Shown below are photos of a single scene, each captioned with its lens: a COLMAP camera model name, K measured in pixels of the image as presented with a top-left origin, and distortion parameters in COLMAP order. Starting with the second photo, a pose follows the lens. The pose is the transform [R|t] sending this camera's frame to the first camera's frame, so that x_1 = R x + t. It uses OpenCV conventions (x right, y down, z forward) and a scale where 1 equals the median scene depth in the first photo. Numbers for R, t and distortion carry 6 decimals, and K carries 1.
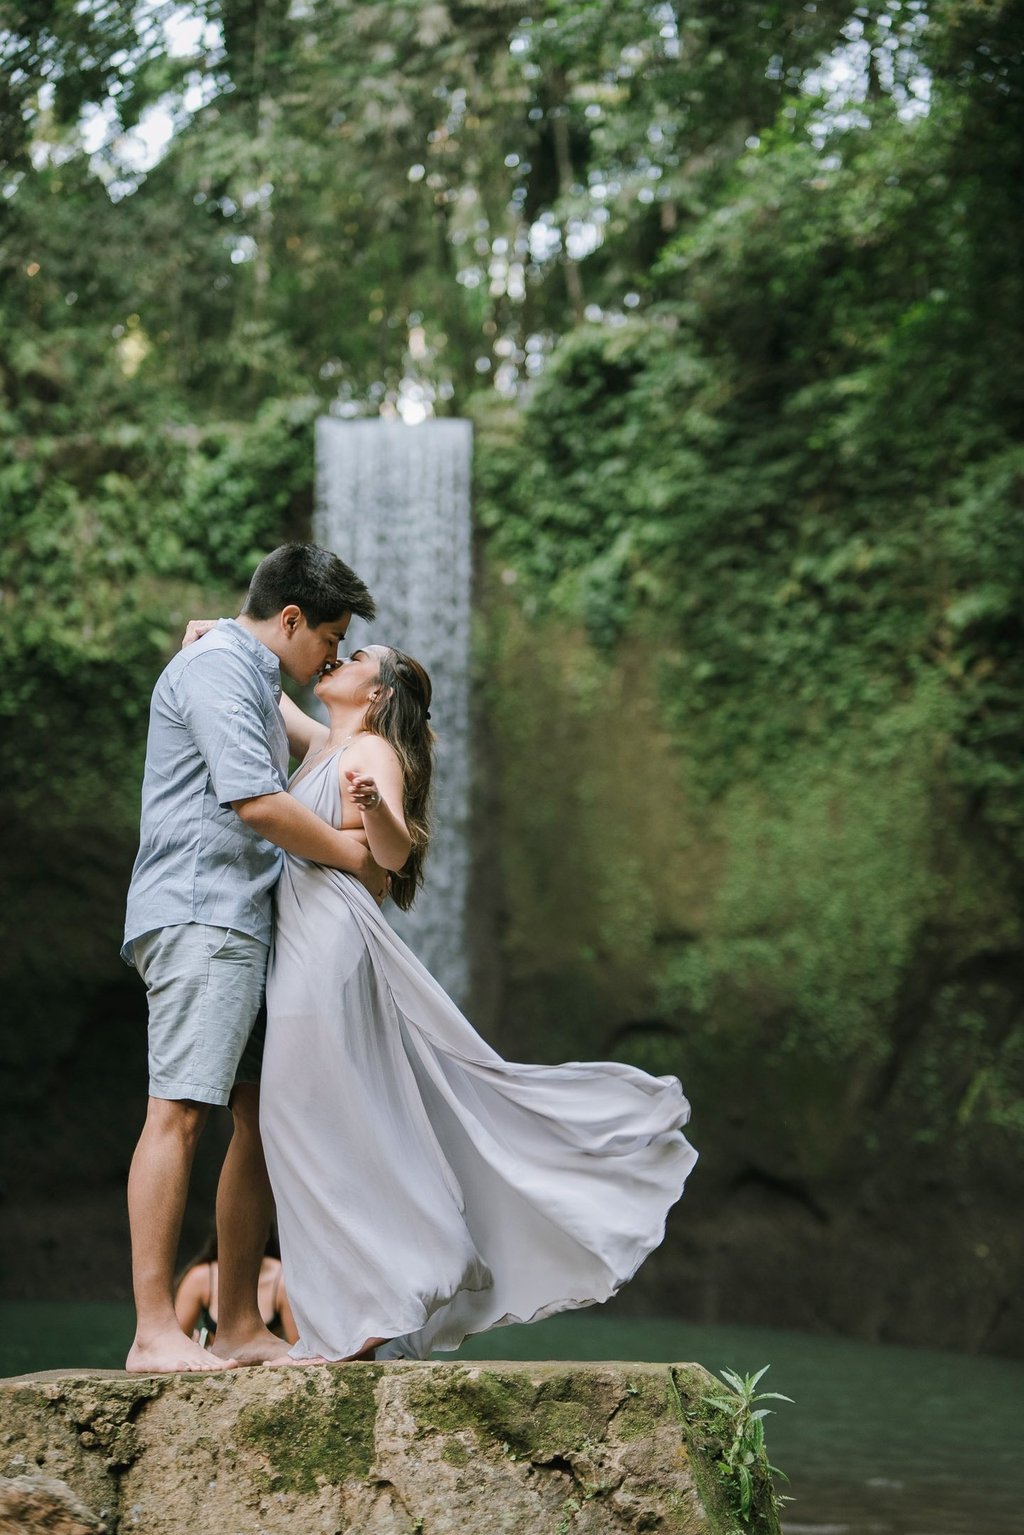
lens RADIAL K [[2168.7, 0, 524.0], [0, 2168.7, 788.2], [0, 0, 1]] dist [0.075898, 0.000000]
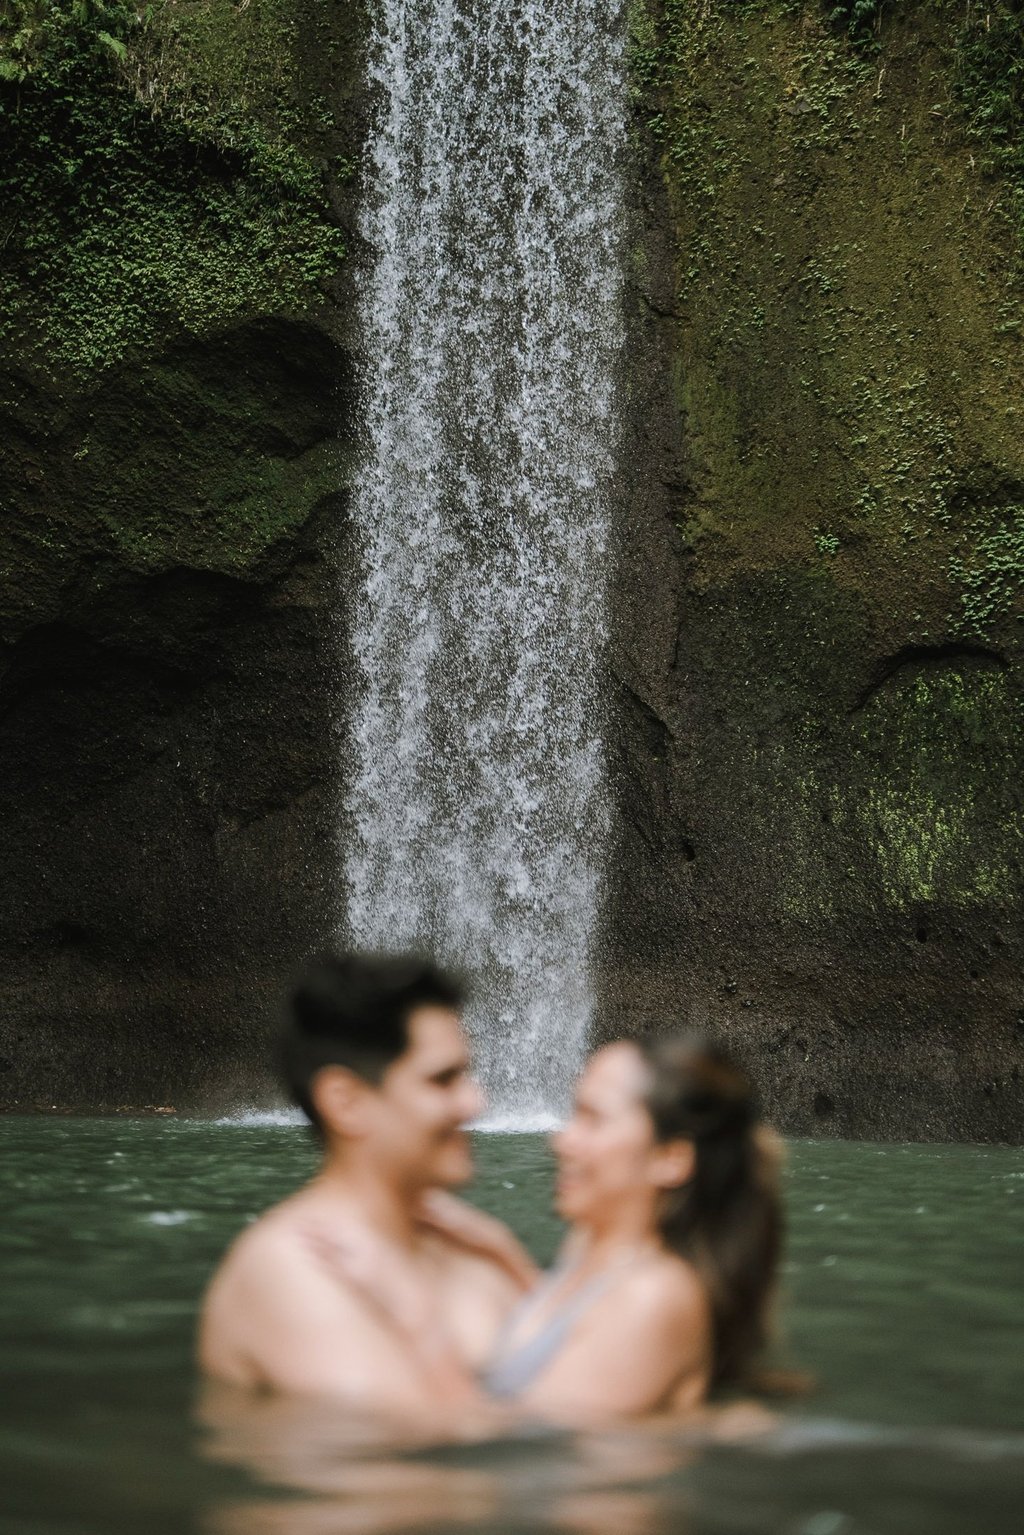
lens RADIAL K [[2168.7, 0, 526.4], [0, 2168.7, 796.9], [0, 0, 1]] dist [0.075898, 0.000000]
pose [[0.999698, 0.008316, -0.023119, -0.039323], [-0.007225, 0.998875, 0.046868, 0.122518], [0.023483, -0.046687, 0.998633, 0.418638]]
